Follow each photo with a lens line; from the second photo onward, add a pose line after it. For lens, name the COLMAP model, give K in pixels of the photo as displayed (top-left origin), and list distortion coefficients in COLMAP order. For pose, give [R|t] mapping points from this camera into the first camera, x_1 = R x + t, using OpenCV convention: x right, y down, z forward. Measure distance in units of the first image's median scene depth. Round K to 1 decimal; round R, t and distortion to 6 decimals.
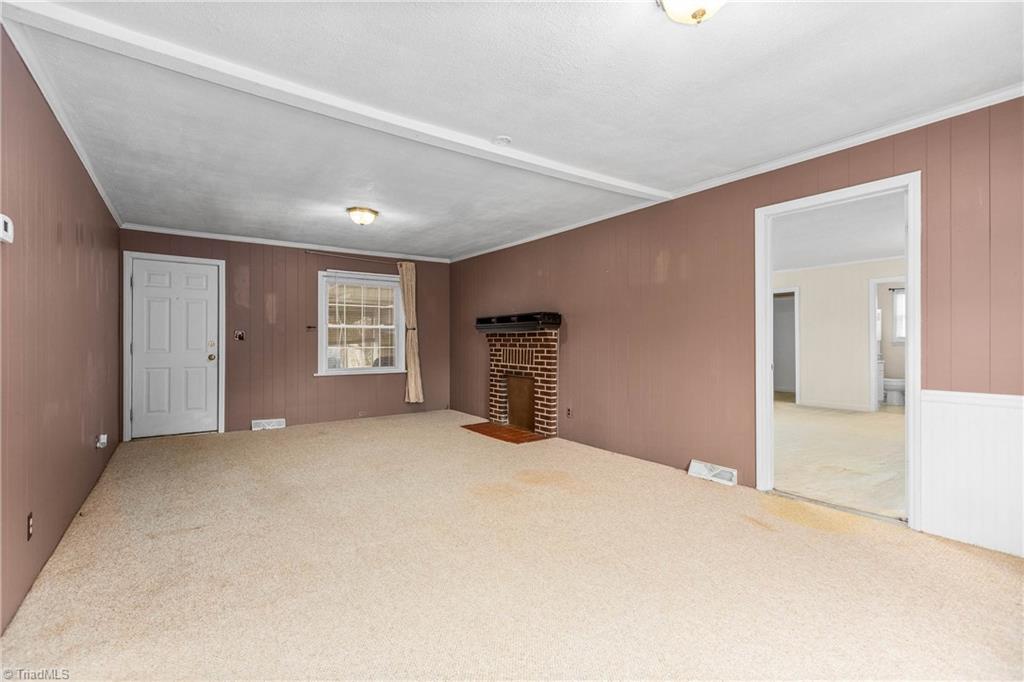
lens RADIAL K [[453.9, 0, 512.0], [0, 453.9, 341.0], [0, 0, 1]] dist [-0.002364, -0.000452]
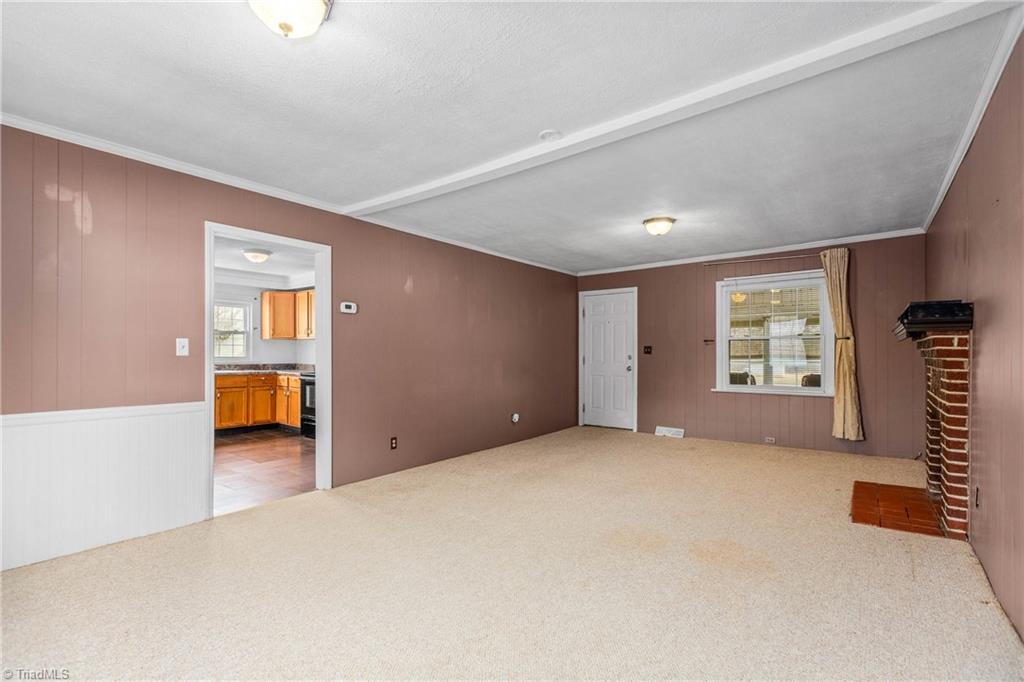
lens RADIAL K [[469.8, 0, 513.4], [0, 469.8, 353.0], [0, 0, 1]] dist [-0.002184, -0.000169]
pose [[0.283358, -0.004485, -0.959004, 0.447125], [0.002096, 0.999990, -0.004057, -0.001001], [0.959012, -0.000861, 0.283365, 0.341380]]
